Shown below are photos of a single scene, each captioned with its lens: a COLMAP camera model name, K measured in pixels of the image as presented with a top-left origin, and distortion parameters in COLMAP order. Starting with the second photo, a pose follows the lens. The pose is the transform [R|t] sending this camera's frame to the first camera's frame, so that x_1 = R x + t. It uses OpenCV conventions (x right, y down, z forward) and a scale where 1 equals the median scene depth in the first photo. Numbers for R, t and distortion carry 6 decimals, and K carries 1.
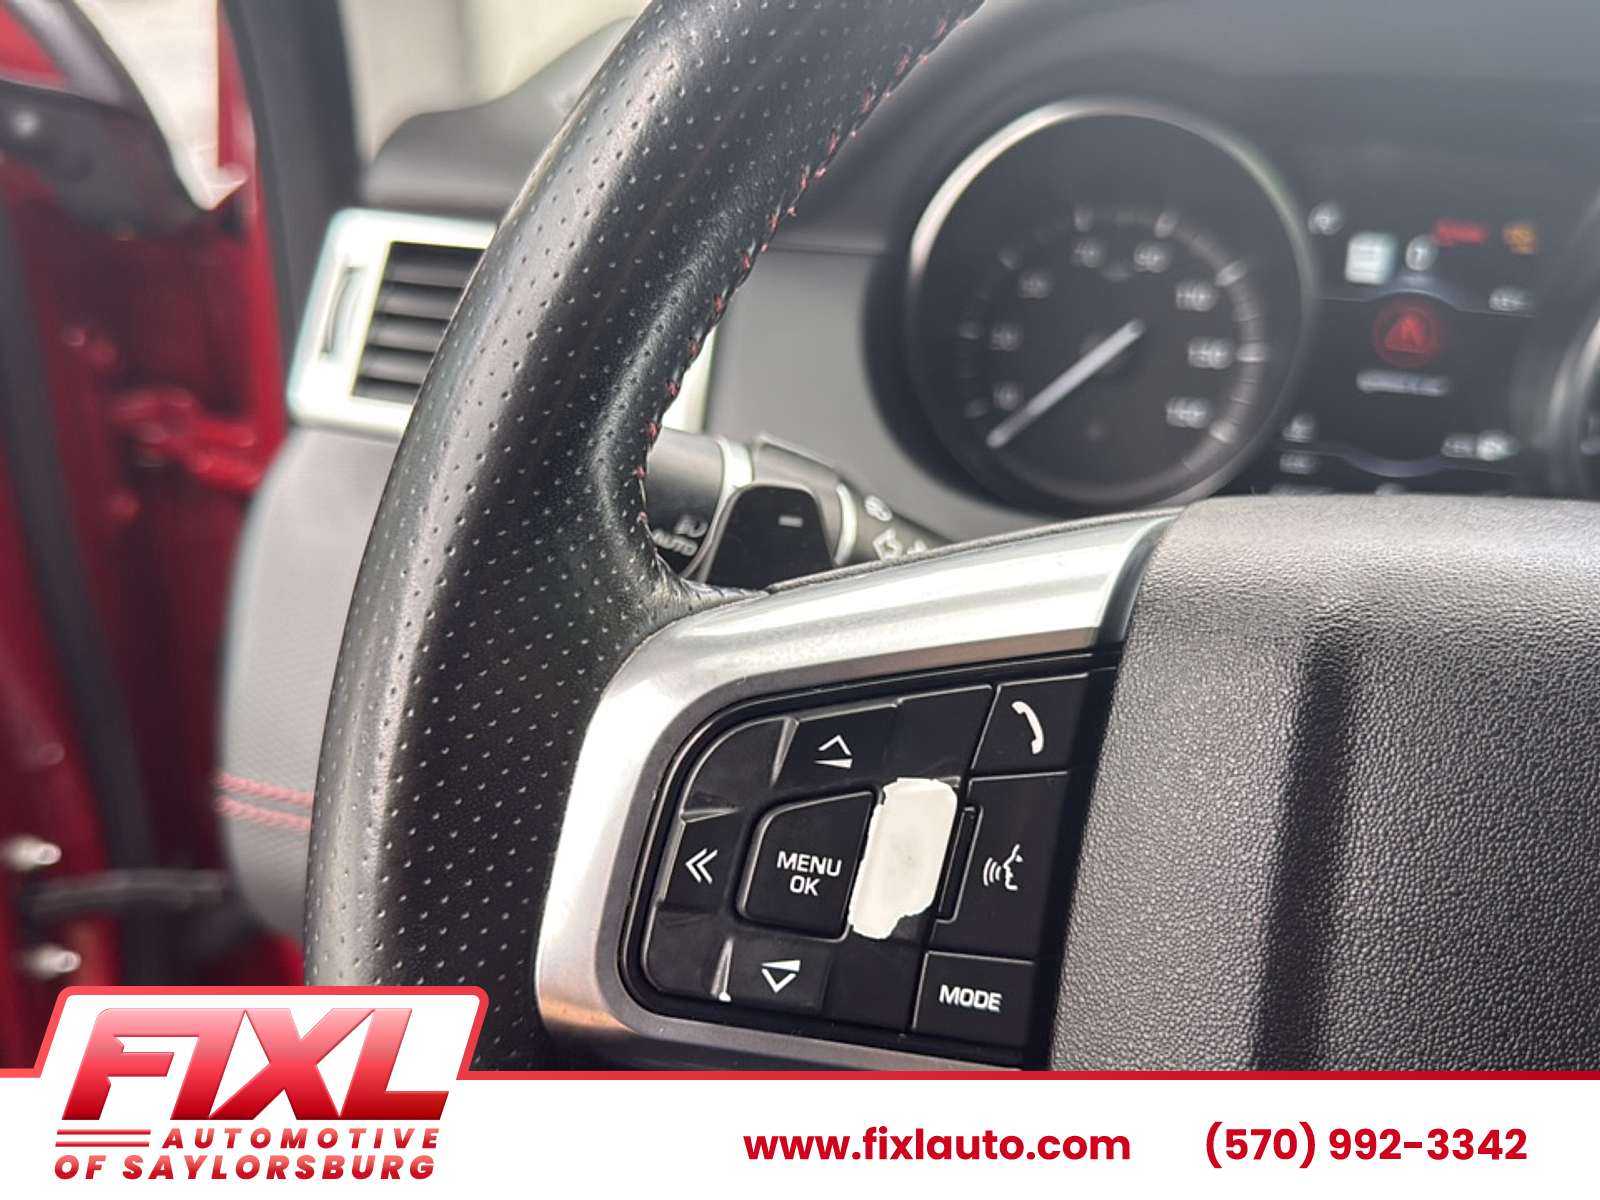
lens RADIAL K [[1506.4, 0, 801.2], [0, 1506.4, 623.1], [0, 0, 1]] dist [0.104434, -0.278852]
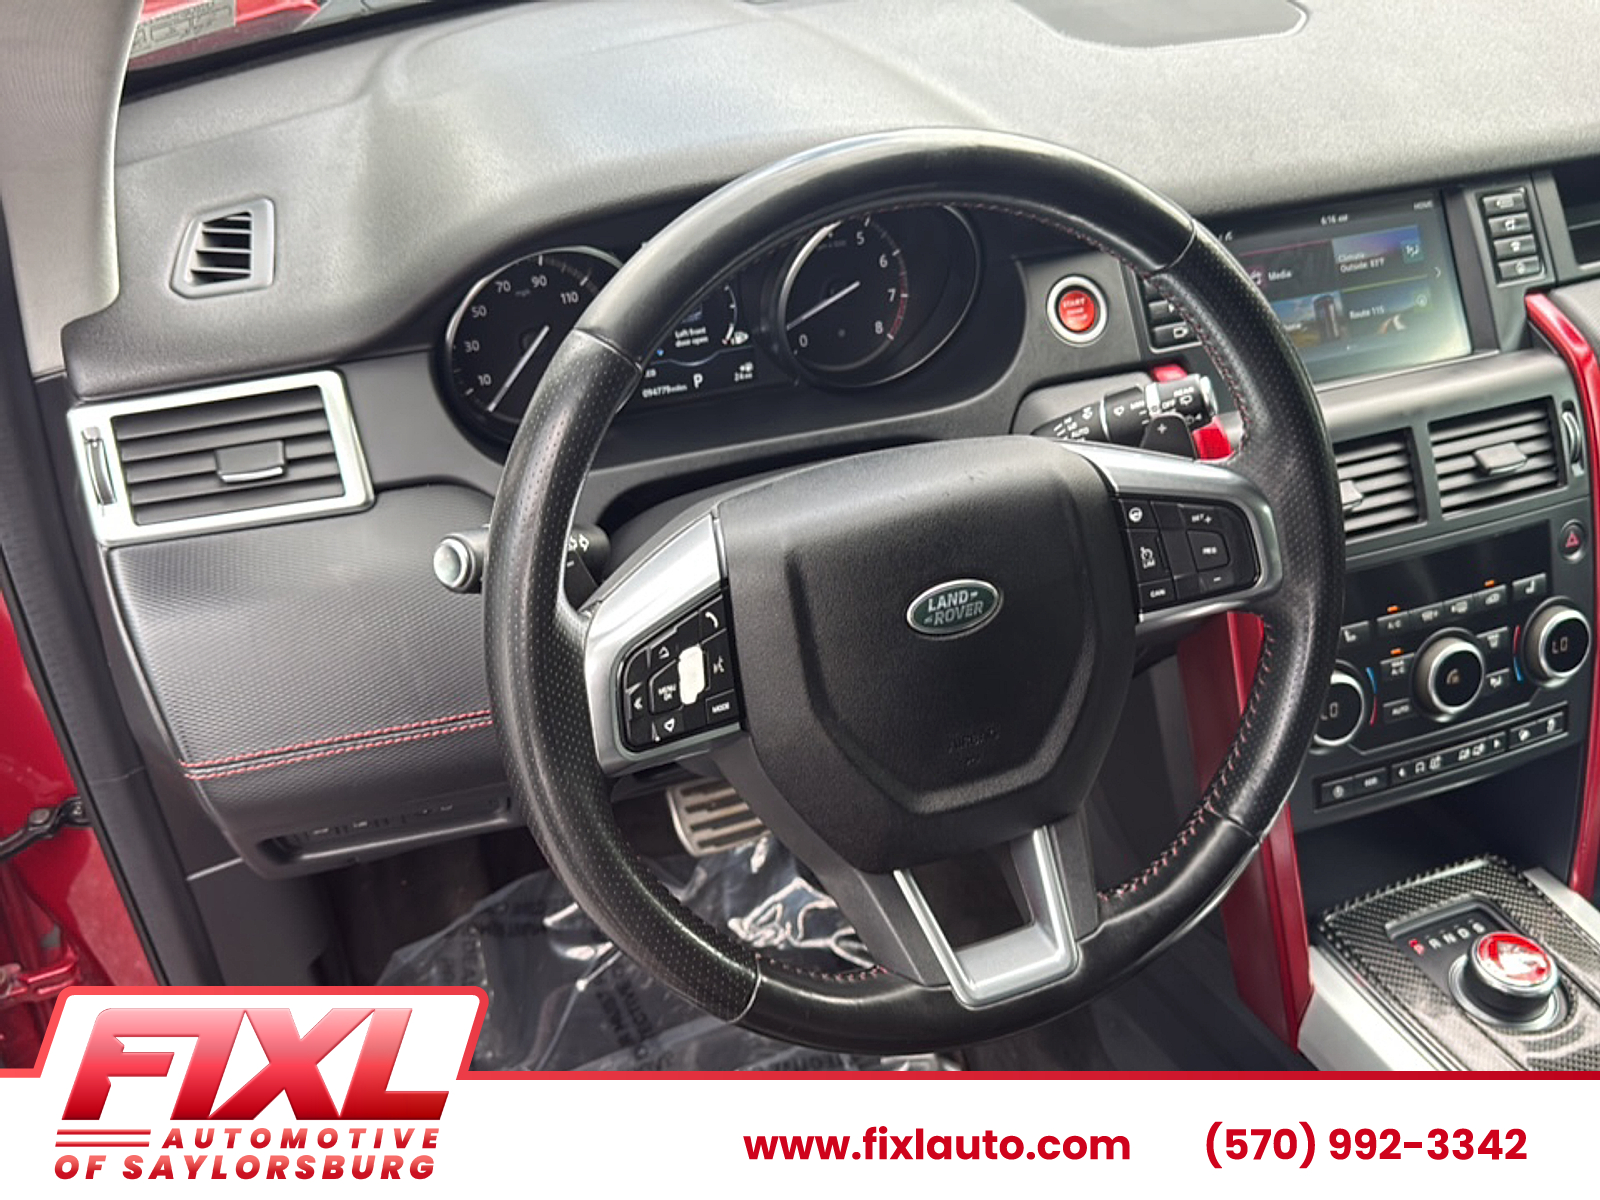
lens RADIAL K [[1460.8, 0, 801.0], [0, 1460.8, 606.7], [0, 0, 1]] dist [0.187241, -0.461189]
pose [[0.830439, -0.362166, 0.423328, -0.412576], [0.263261, 0.924779, 0.274730, -0.315658], [-0.490983, -0.116701, 0.863317, -0.714359]]
